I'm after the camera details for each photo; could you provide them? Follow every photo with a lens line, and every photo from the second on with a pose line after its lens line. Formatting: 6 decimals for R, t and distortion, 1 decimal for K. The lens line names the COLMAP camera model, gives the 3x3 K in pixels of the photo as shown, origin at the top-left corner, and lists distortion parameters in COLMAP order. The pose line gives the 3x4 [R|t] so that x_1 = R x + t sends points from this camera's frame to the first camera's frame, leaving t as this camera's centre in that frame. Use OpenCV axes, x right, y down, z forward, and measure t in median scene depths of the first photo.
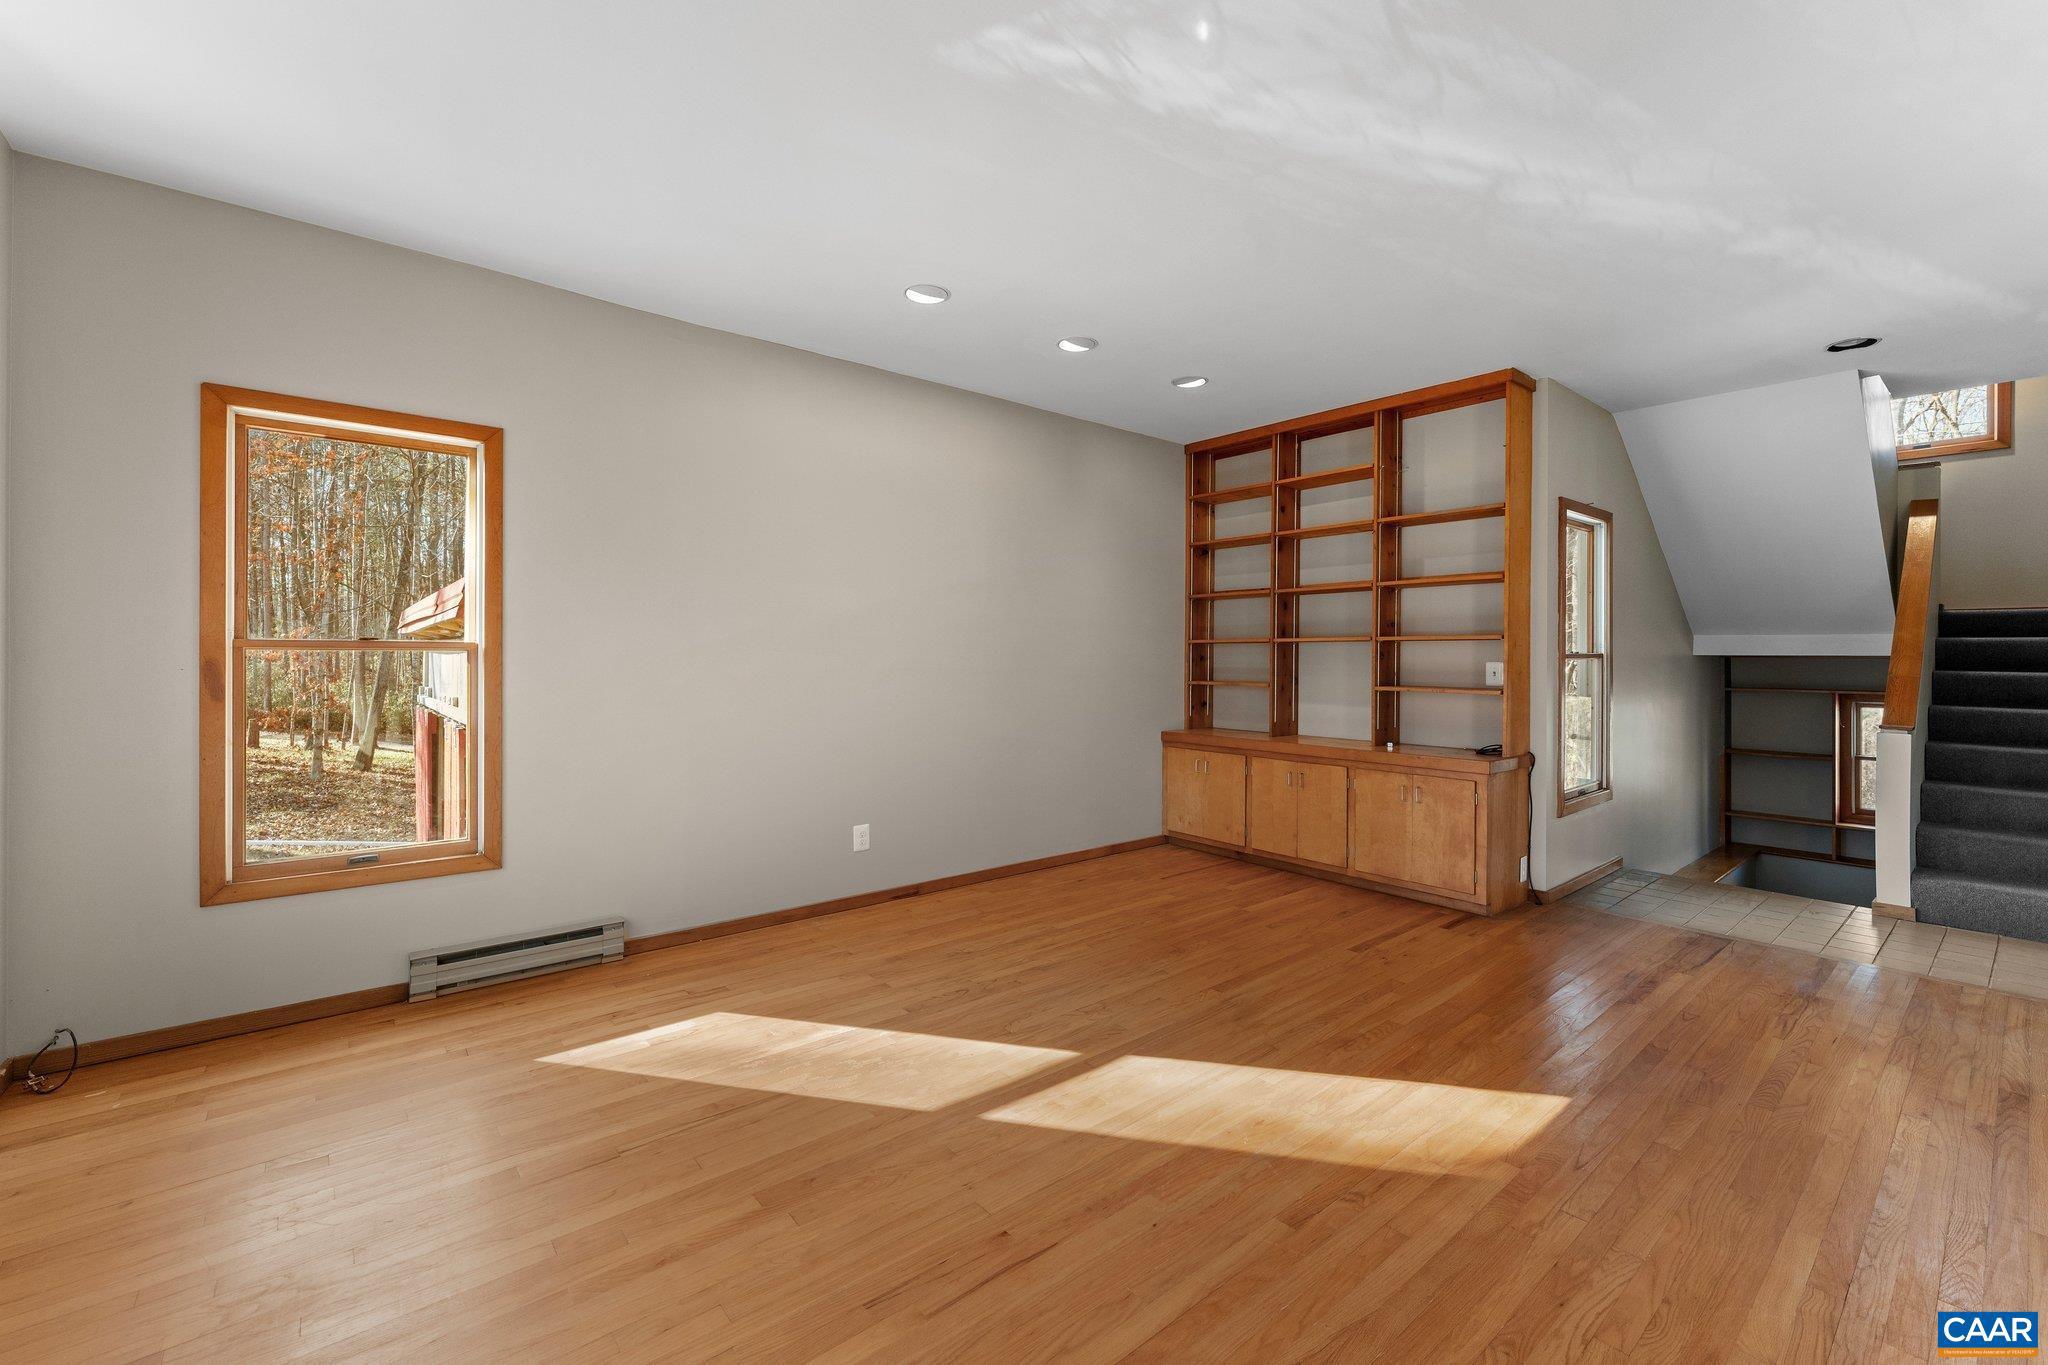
lens RADIAL K [[848.1, 0, 1023.1], [0, 848.1, 654.2], [0, 0, 1]] dist [-0.001134, 0.000129]
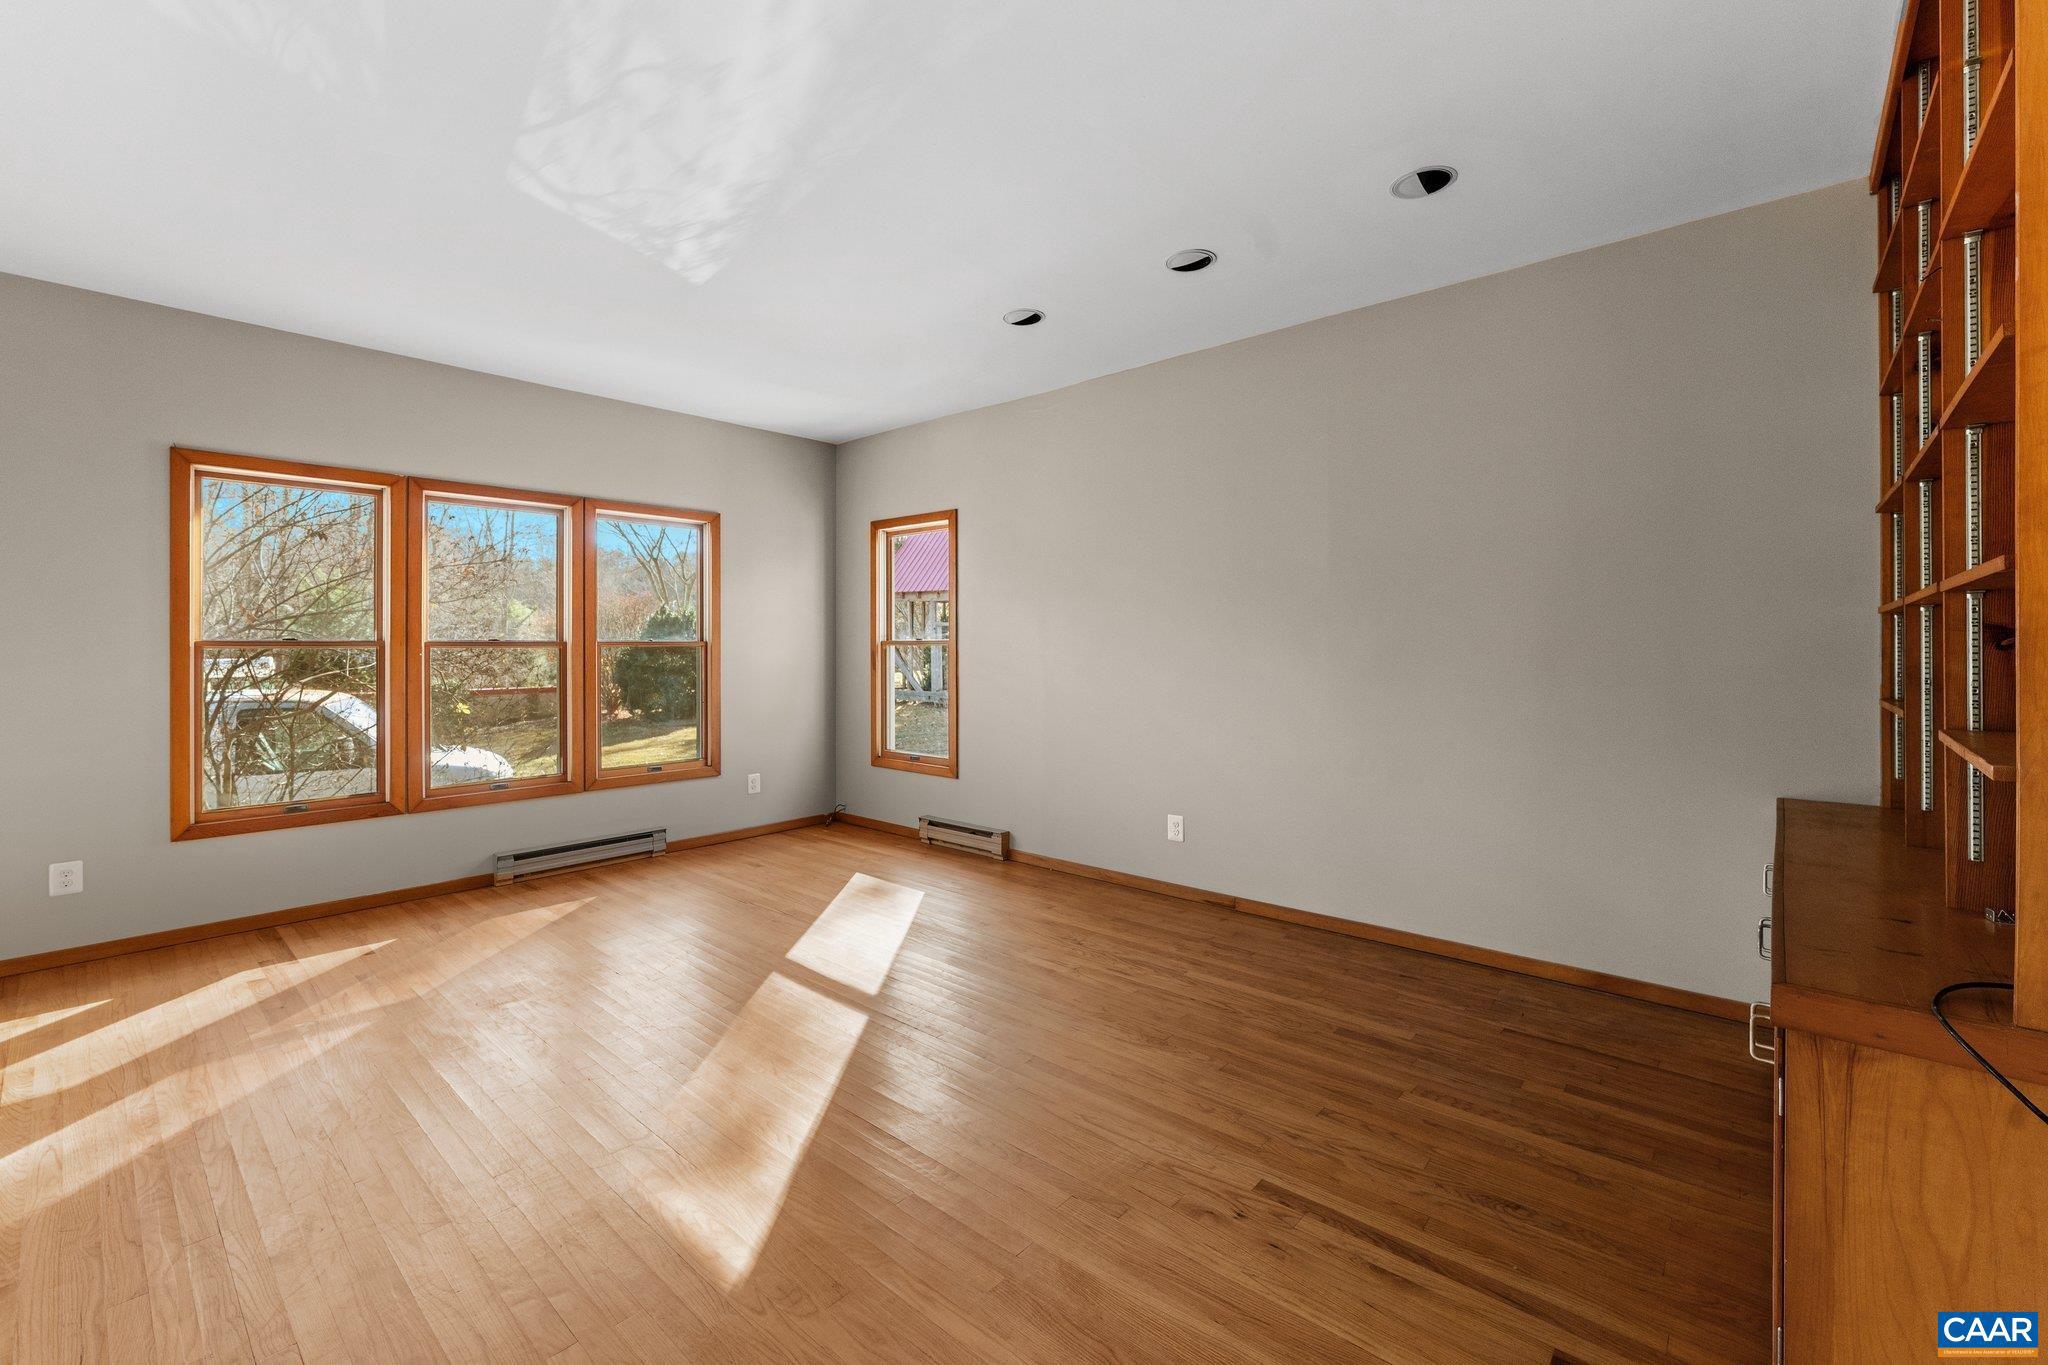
lens RADIAL K [[848.1, 0, 1023.1], [0, 848.1, 654.2], [0, 0, 1]] dist [-0.001134, 0.000129]
pose [[0.159196, -0.003015, -0.987242, 0.856128], [-0.005082, 0.999980, -0.003874, 0.016384], [0.987234, 0.005633, 0.159177, 0.732287]]
